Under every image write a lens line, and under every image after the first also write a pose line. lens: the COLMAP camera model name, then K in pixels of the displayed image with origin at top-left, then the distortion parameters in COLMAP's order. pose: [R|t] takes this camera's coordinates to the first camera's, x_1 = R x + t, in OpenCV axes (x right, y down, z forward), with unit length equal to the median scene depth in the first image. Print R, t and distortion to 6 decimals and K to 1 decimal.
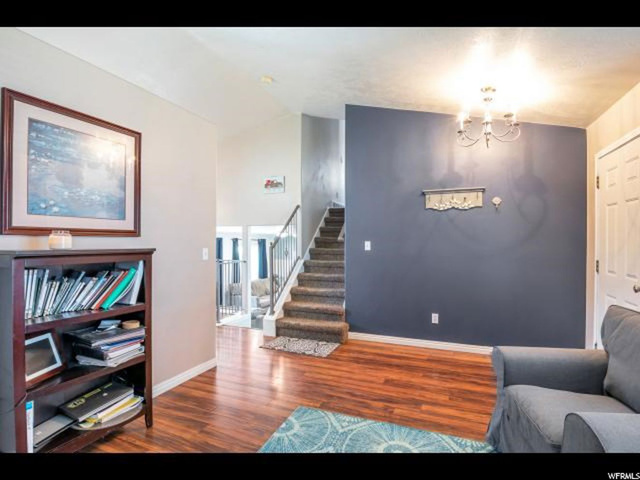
lens RADIAL K [[332.9, 0, 318.2], [0, 332.9, 240.0], [0, 0, 1]] dist [-0.004959, -0.010793]
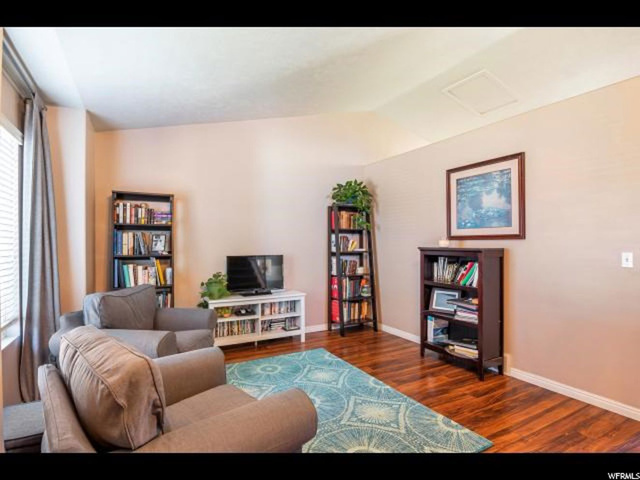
lens RADIAL K [[332.9, 0, 319.3], [0, 332.9, 241.7], [0, 0, 1]] dist [-0.004959, -0.010793]
pose [[-0.622908, -0.004583, -0.782281, 0.948514], [0.001439, 0.999974, -0.007005, 0.006689], [0.782294, -0.005489, -0.622886, 1.304263]]
